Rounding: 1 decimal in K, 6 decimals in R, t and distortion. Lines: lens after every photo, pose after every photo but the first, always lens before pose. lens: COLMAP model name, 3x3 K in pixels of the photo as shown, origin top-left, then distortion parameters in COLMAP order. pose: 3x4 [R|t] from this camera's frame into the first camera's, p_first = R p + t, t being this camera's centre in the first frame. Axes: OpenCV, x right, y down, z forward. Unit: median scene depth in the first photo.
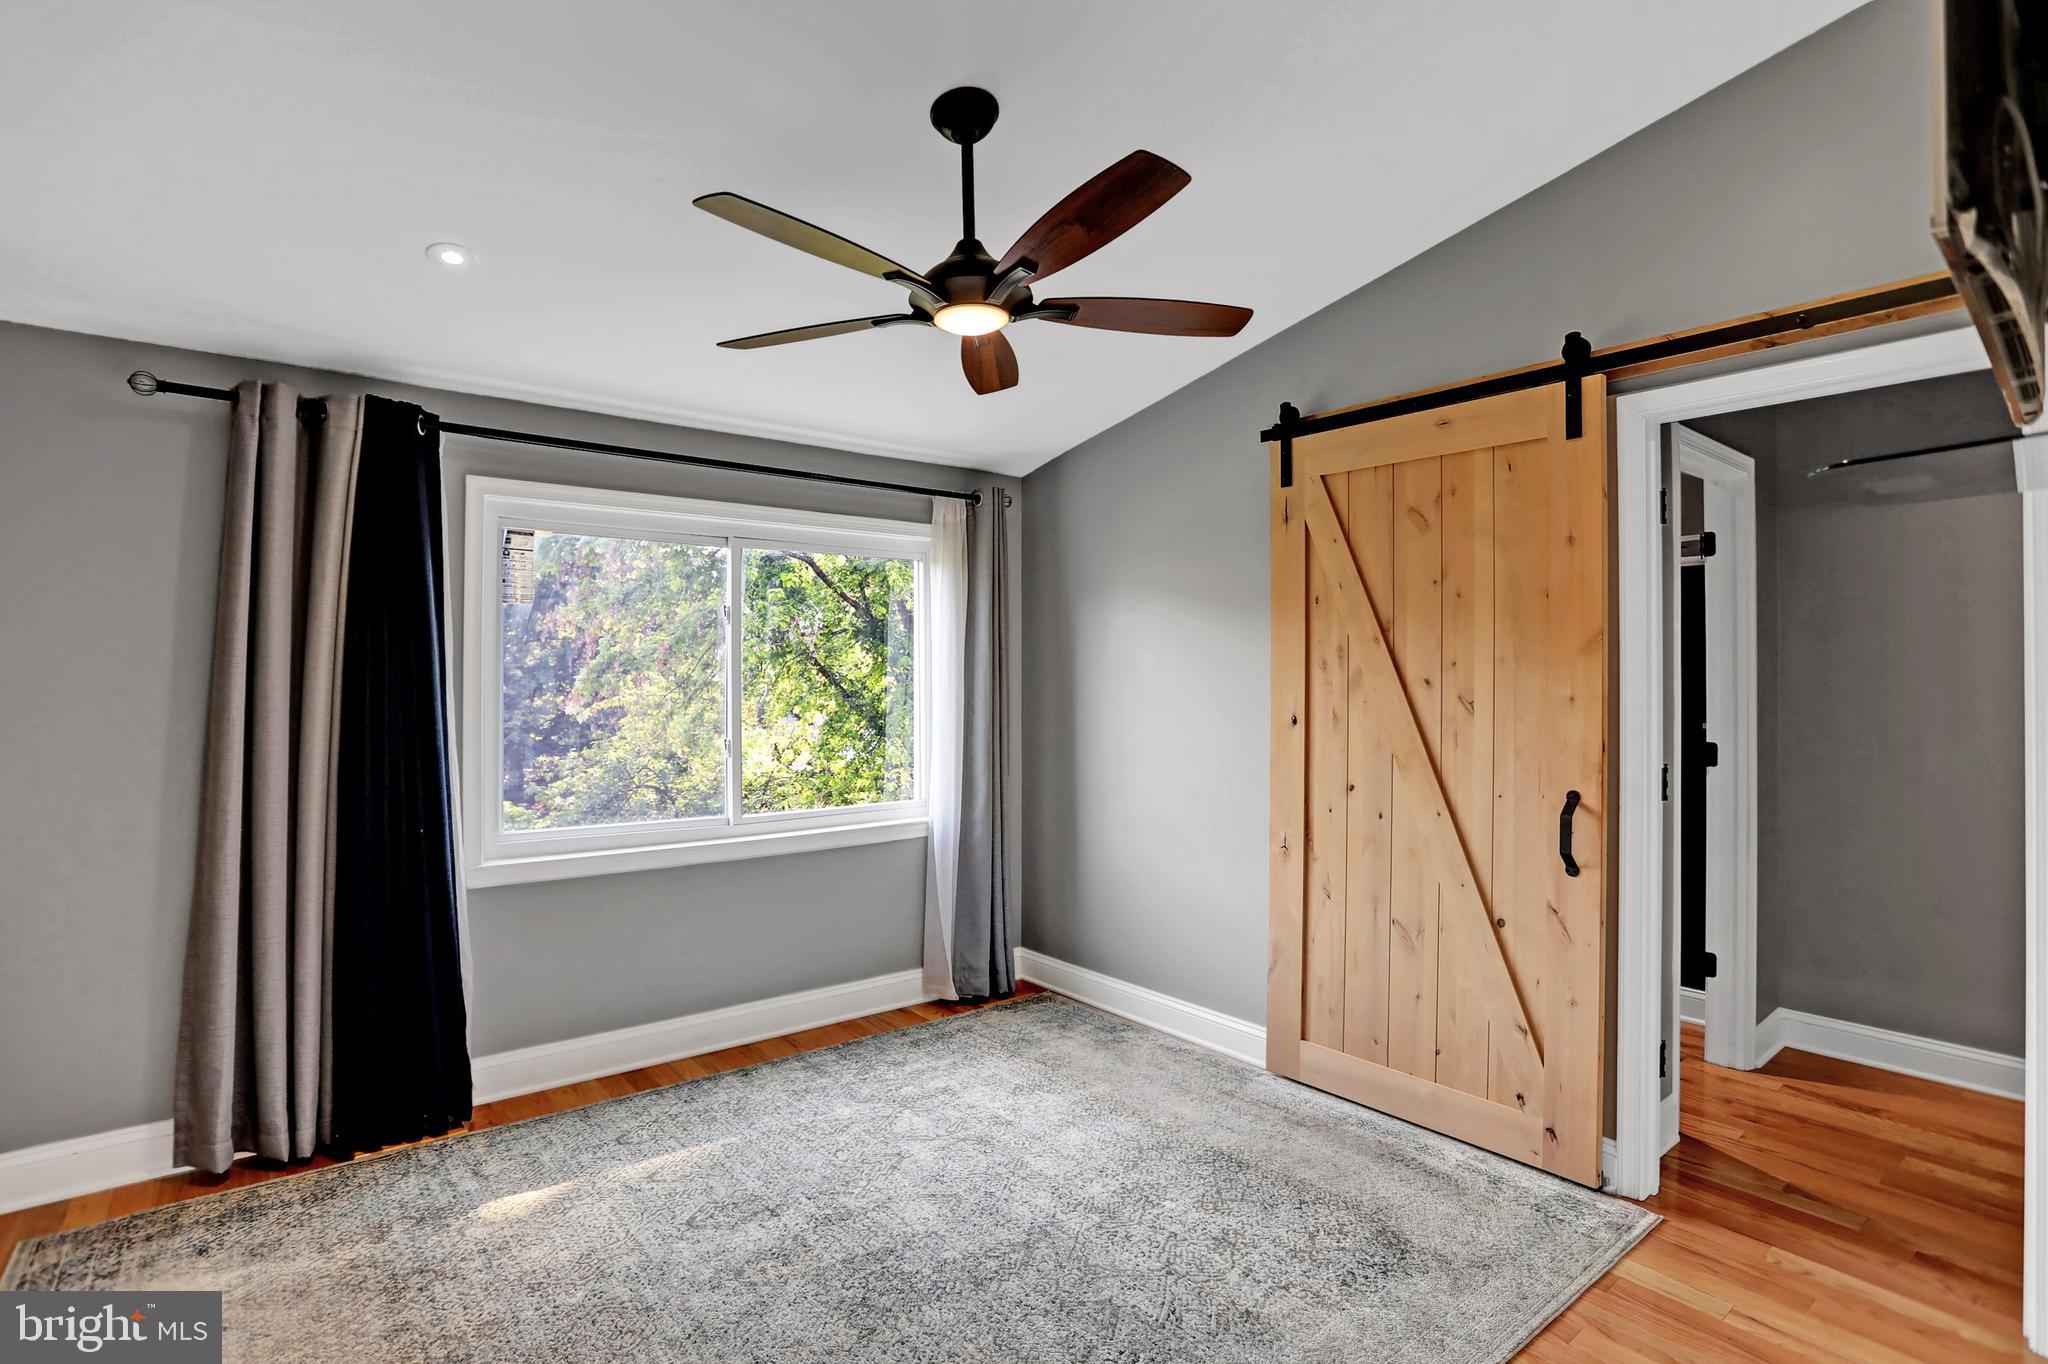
lens RADIAL K [[1000.9, 0, 1024.0], [0, 1000.9, 682.0], [0, 0, 1]] dist [-0.082393, 0.041569]
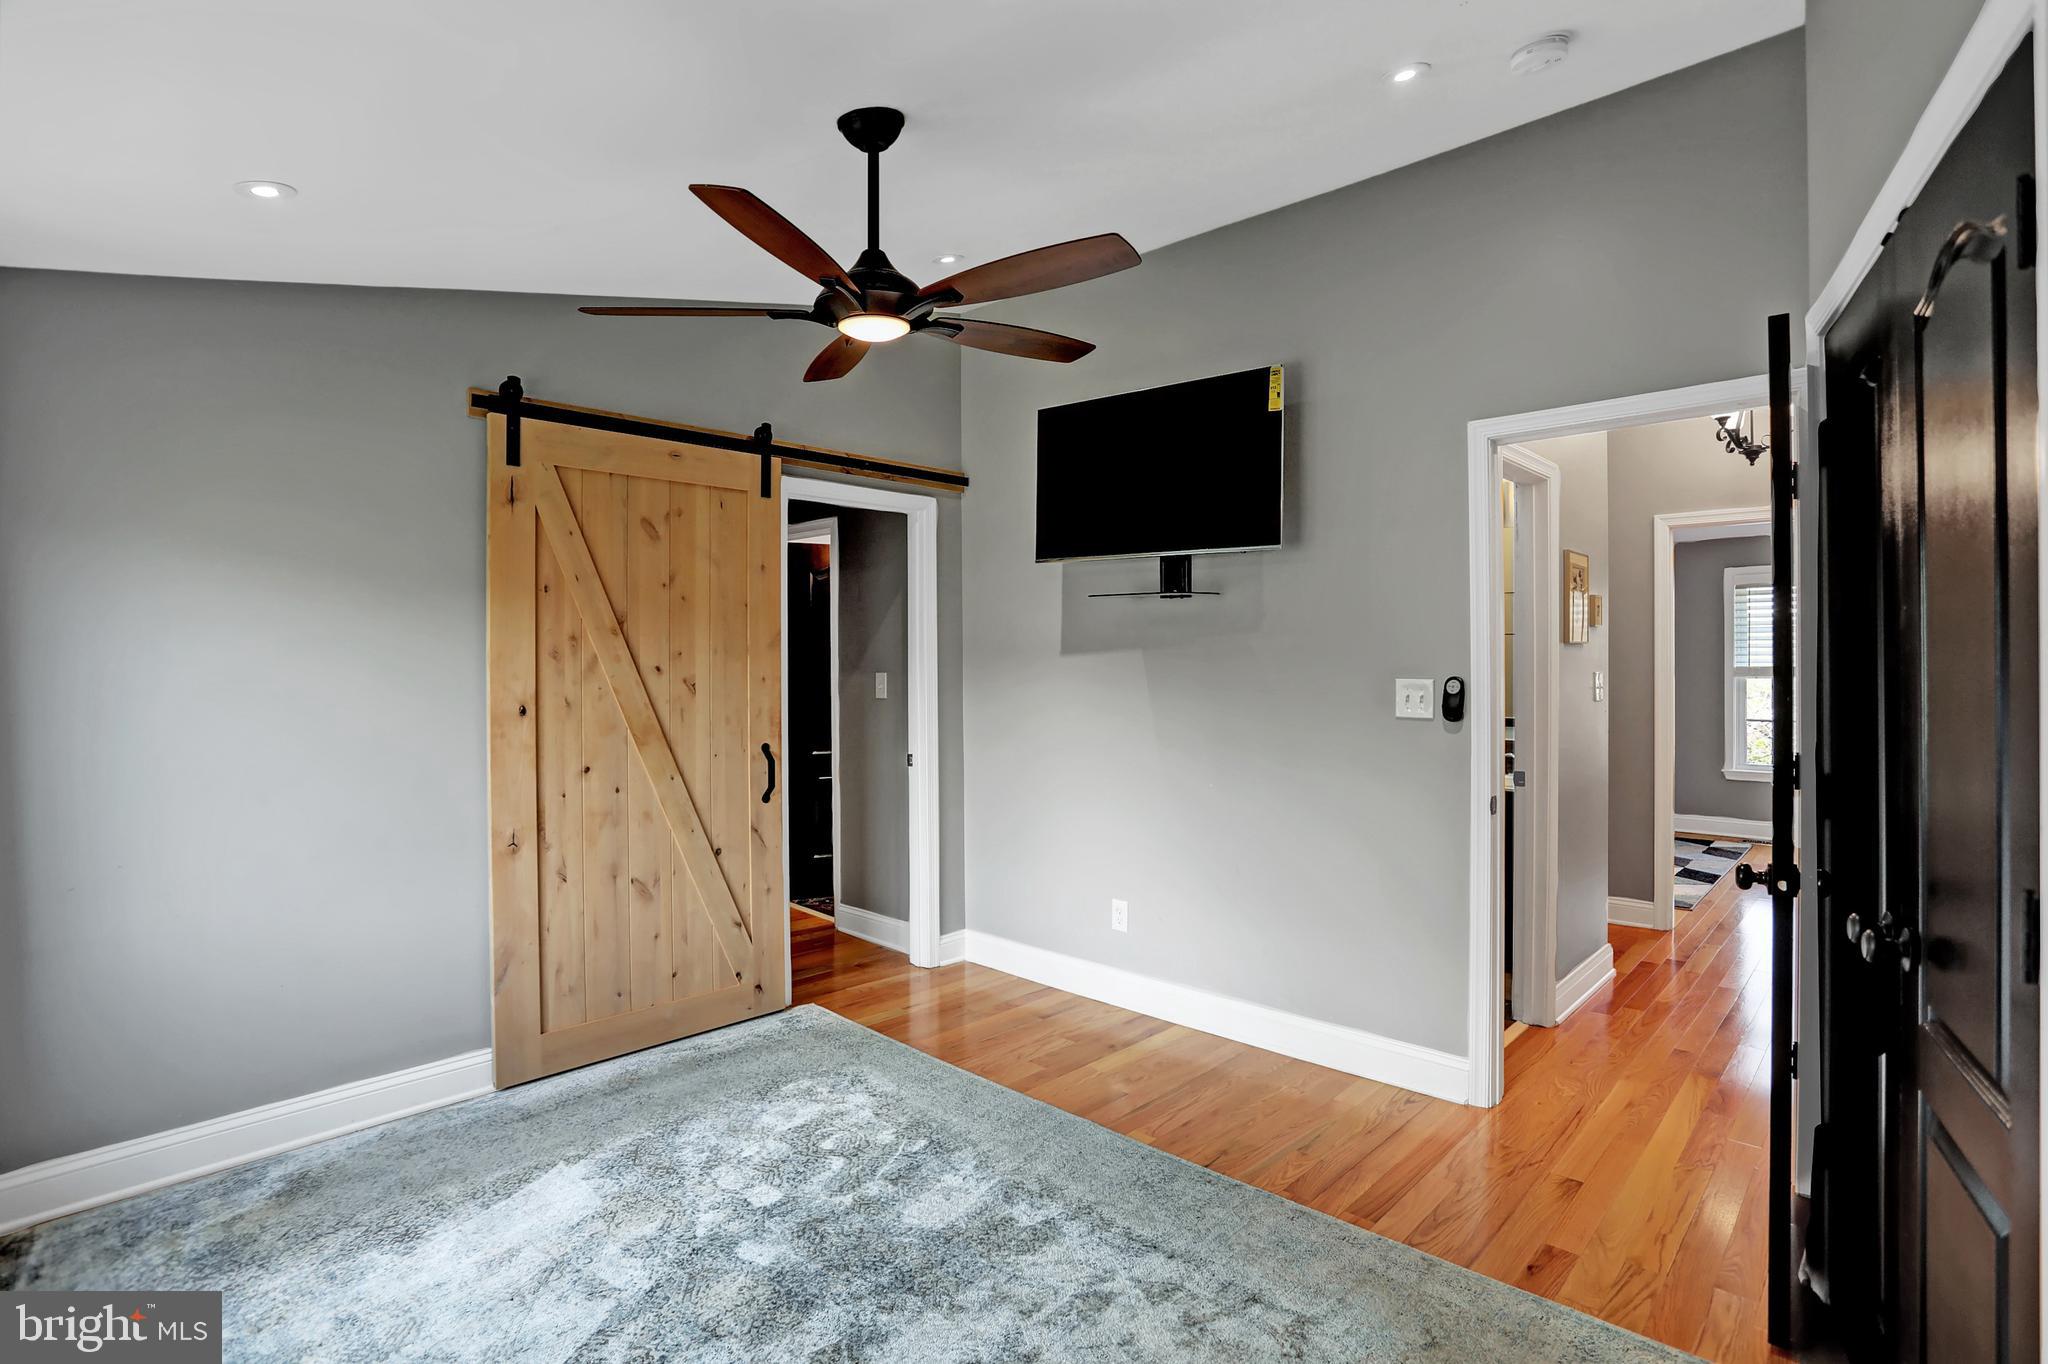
lens RADIAL K [[1000.9, 0, 1024.0], [0, 1000.9, 682.0], [0, 0, 1]] dist [-0.082393, 0.041569]
pose [[-0.135243, -0.016499, 0.990675, -0.802065], [0.012385, 0.999755, 0.018341, -0.000239], [-0.990735, 0.014750, -0.135006, 0.702417]]
